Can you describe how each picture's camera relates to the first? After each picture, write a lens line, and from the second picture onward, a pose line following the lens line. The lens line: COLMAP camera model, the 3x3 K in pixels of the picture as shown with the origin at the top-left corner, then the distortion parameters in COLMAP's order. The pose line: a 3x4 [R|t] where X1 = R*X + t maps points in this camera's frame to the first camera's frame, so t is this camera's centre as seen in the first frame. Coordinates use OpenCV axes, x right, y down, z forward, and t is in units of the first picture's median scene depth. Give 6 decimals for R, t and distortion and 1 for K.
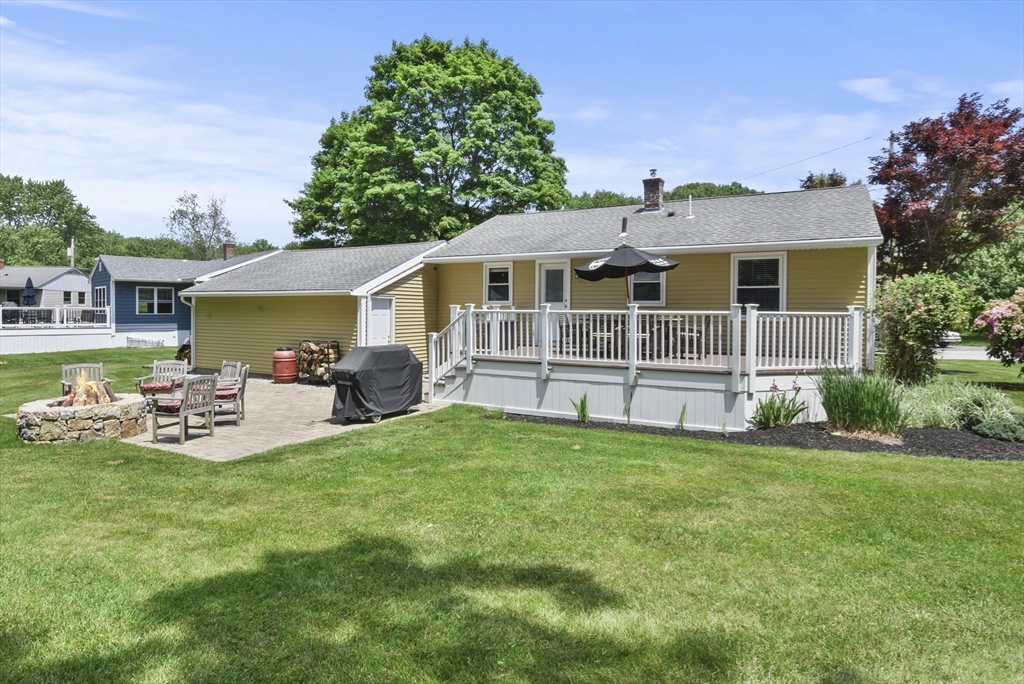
lens RADIAL K [[560.3, 0, 513.0], [0, 560.3, 313.8], [0, 0, 1]] dist [-0.008438, 0.000280]
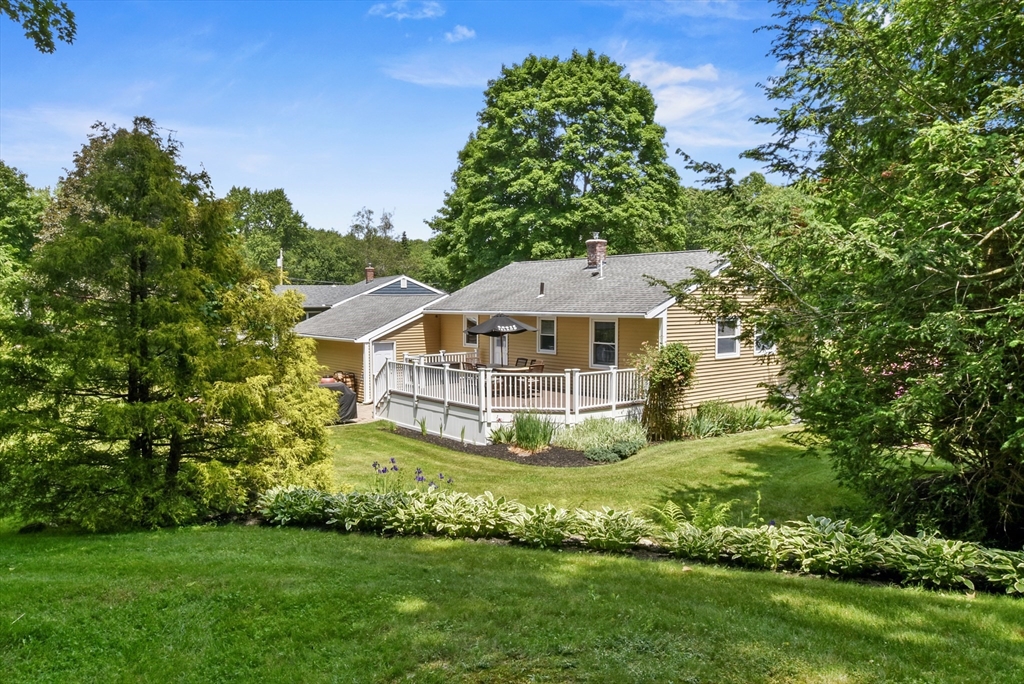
lens RADIAL K [[730.8, 0, 518.3], [0, 730.8, 351.3], [0, 0, 1]] dist [-0.003915, 0.001896]
pose [[0.920723, 0.021719, -0.389612, 0.387495], [0.002823, 0.998053, 0.062310, -0.058611], [0.390207, -0.058470, 0.918869, -0.271357]]
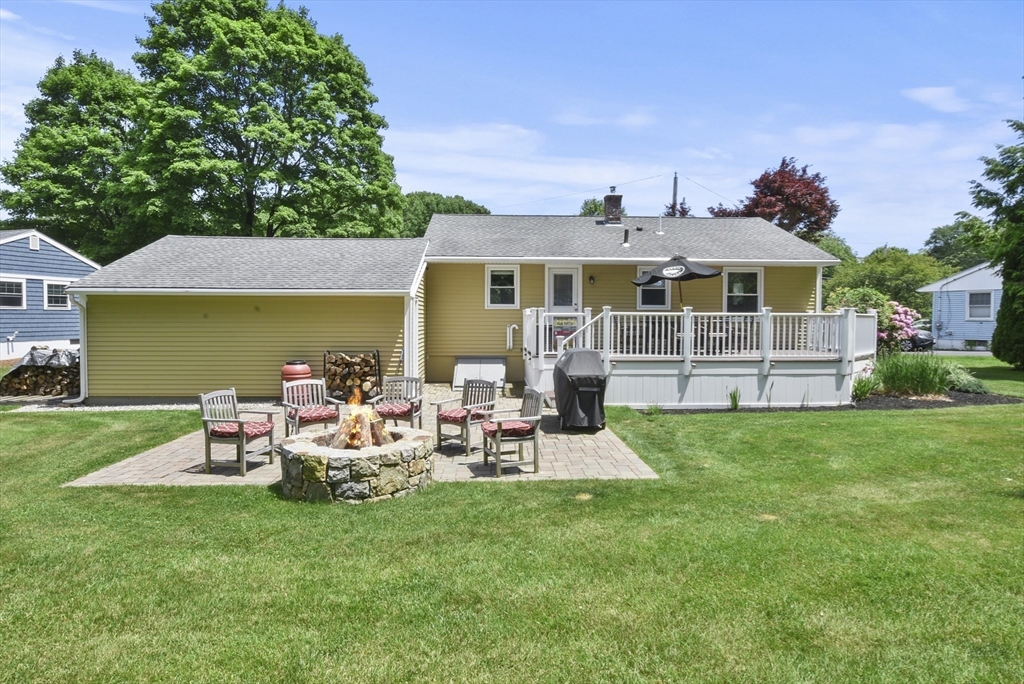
lens RADIAL K [[560.3, 0, 508.6], [0, 560.3, 333.6], [0, 0, 1]] dist [-0.008438, 0.000280]
pose [[0.862324, -0.019070, 0.505998, -0.271691], [0.006034, 0.999607, 0.027390, 0.000931], [-0.506322, -0.020566, 0.862099, 0.078908]]
